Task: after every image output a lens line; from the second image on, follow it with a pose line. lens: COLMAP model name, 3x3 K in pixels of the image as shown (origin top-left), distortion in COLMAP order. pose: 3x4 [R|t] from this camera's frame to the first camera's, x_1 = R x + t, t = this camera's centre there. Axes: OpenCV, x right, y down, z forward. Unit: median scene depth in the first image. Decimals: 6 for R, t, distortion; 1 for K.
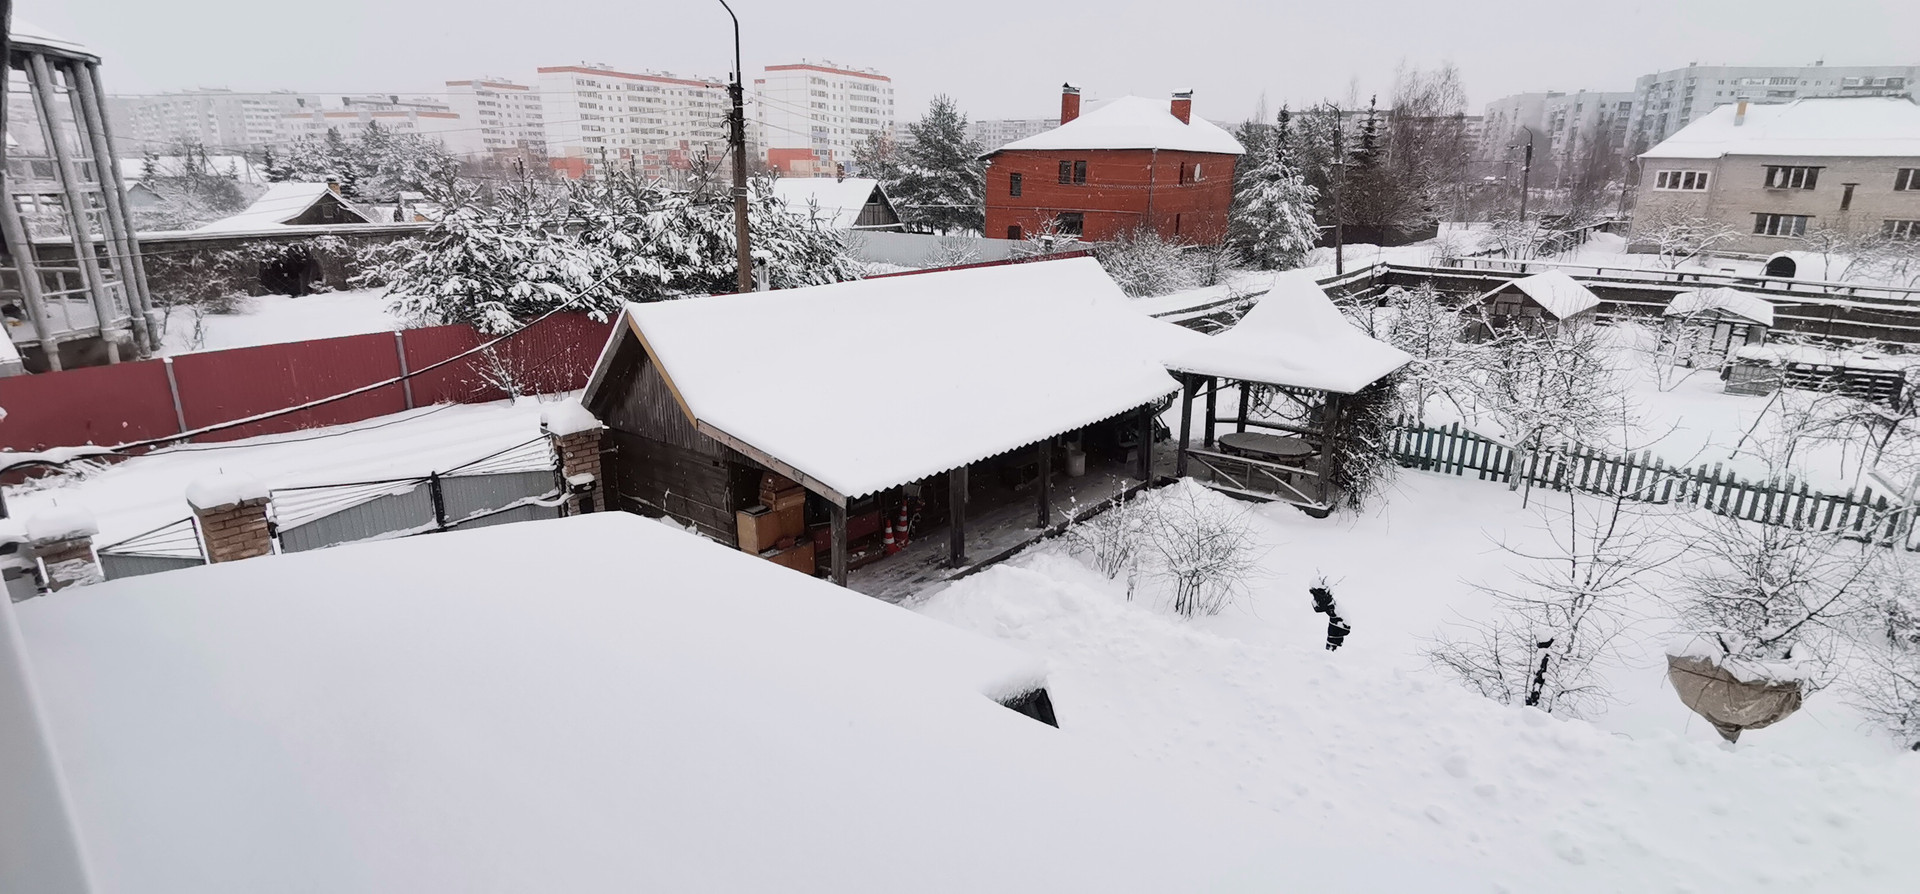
lens RADIAL K [[945.2, 0, 955.1], [0, 945.2, 458.8], [0, 0, 1]] dist [0.076630, -0.064246]
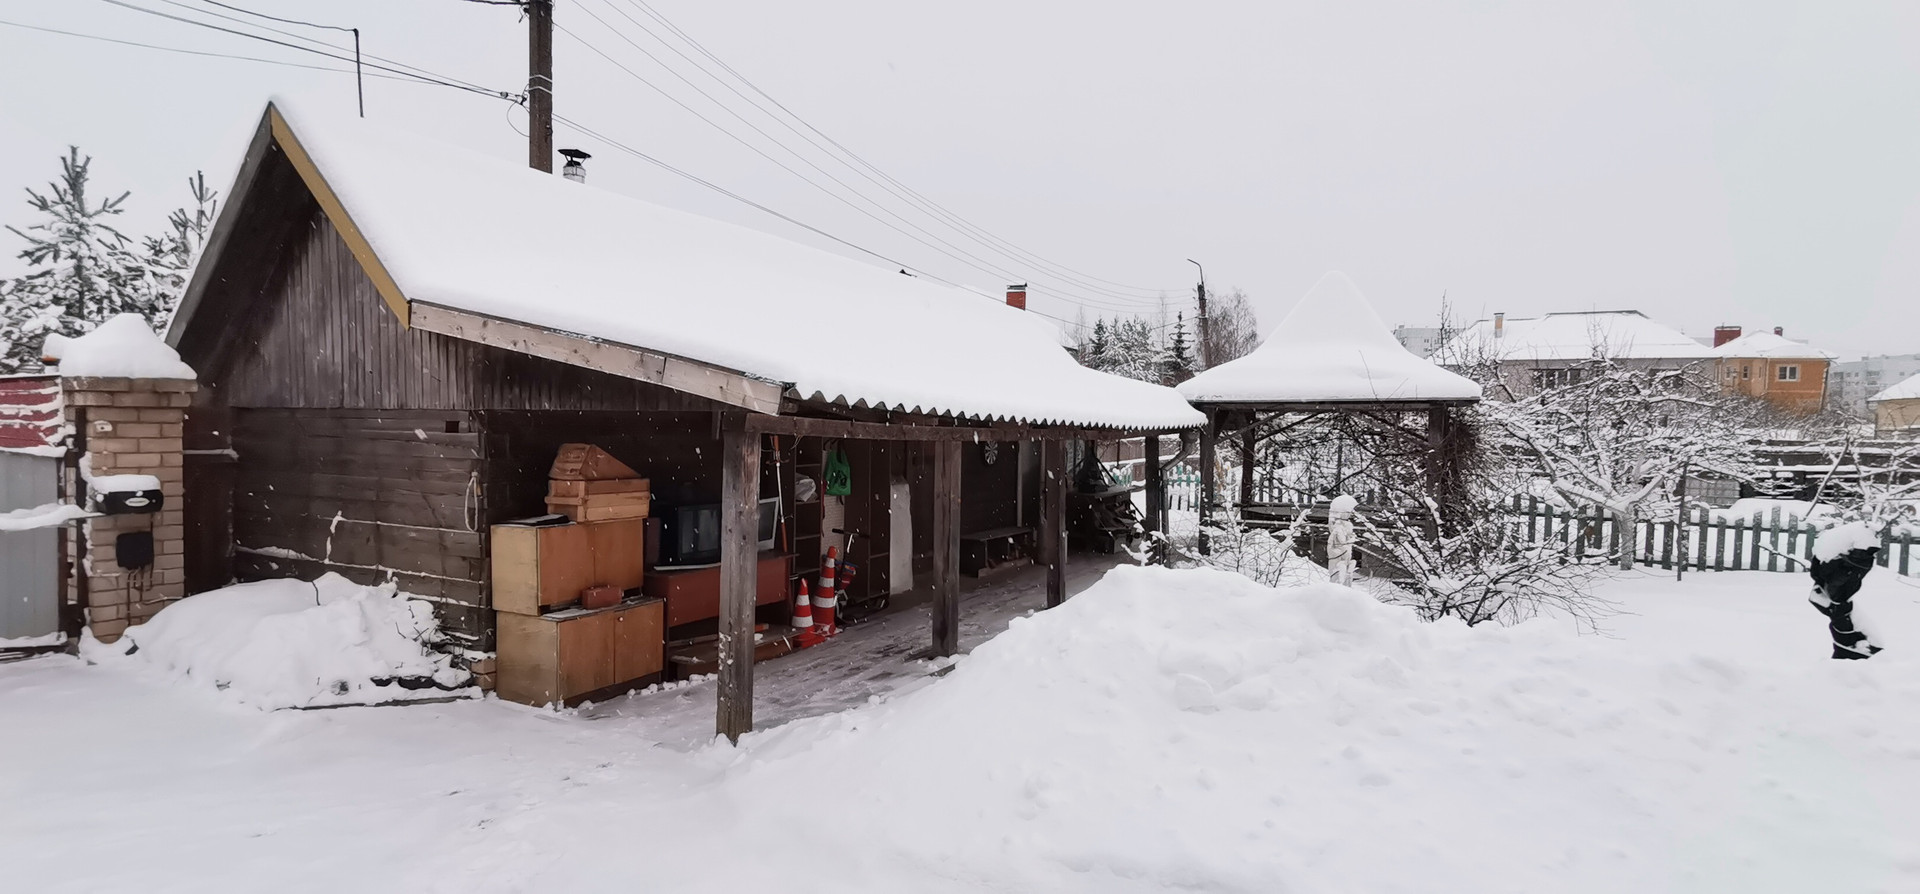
lens RADIAL K [[945.2, 0, 955.1], [0, 945.2, 458.8], [0, 0, 1]] dist [0.076630, -0.064246]
pose [[0.979625, 0.000404, 0.200835, -0.065466], [0.050281, 0.967657, -0.247206, 0.092375], [-0.194439, 0.252268, 0.947921, 0.319143]]
